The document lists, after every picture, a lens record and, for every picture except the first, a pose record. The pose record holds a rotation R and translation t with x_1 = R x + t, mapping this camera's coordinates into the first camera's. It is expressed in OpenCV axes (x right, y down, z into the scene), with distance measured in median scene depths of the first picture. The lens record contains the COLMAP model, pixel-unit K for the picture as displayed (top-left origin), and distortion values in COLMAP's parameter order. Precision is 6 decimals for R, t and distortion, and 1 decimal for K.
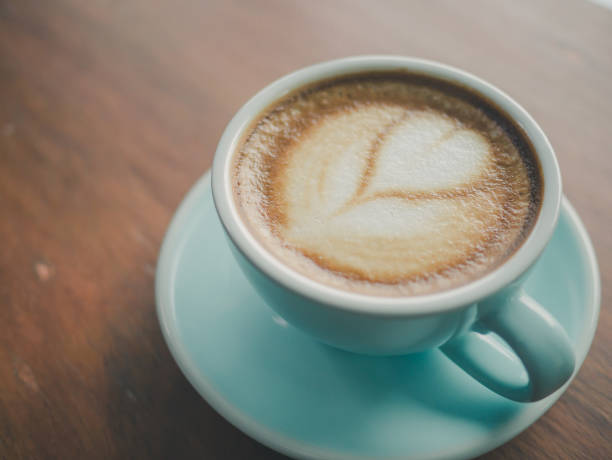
lens RADIAL K [[690.9, 0, 305.8], [0, 690.9, 230.5], [0, 0, 1]] dist [0.015869, 0.000000]
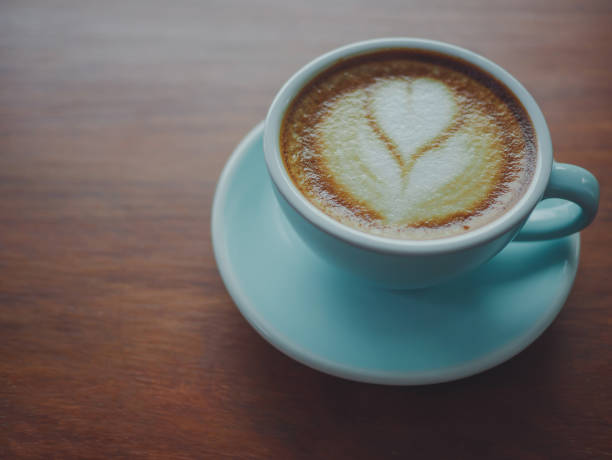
lens RADIAL K [[690.9, 0, 306.0], [0, 690.9, 229.4], [0, 0, 1]] dist [0.015869, 0.000000]
pose [[0.753198, -0.539592, 0.376209, -0.563671], [0.522284, 0.838260, 0.156653, -0.234810], [-0.399889, 0.078498, 0.913196, -0.022742]]
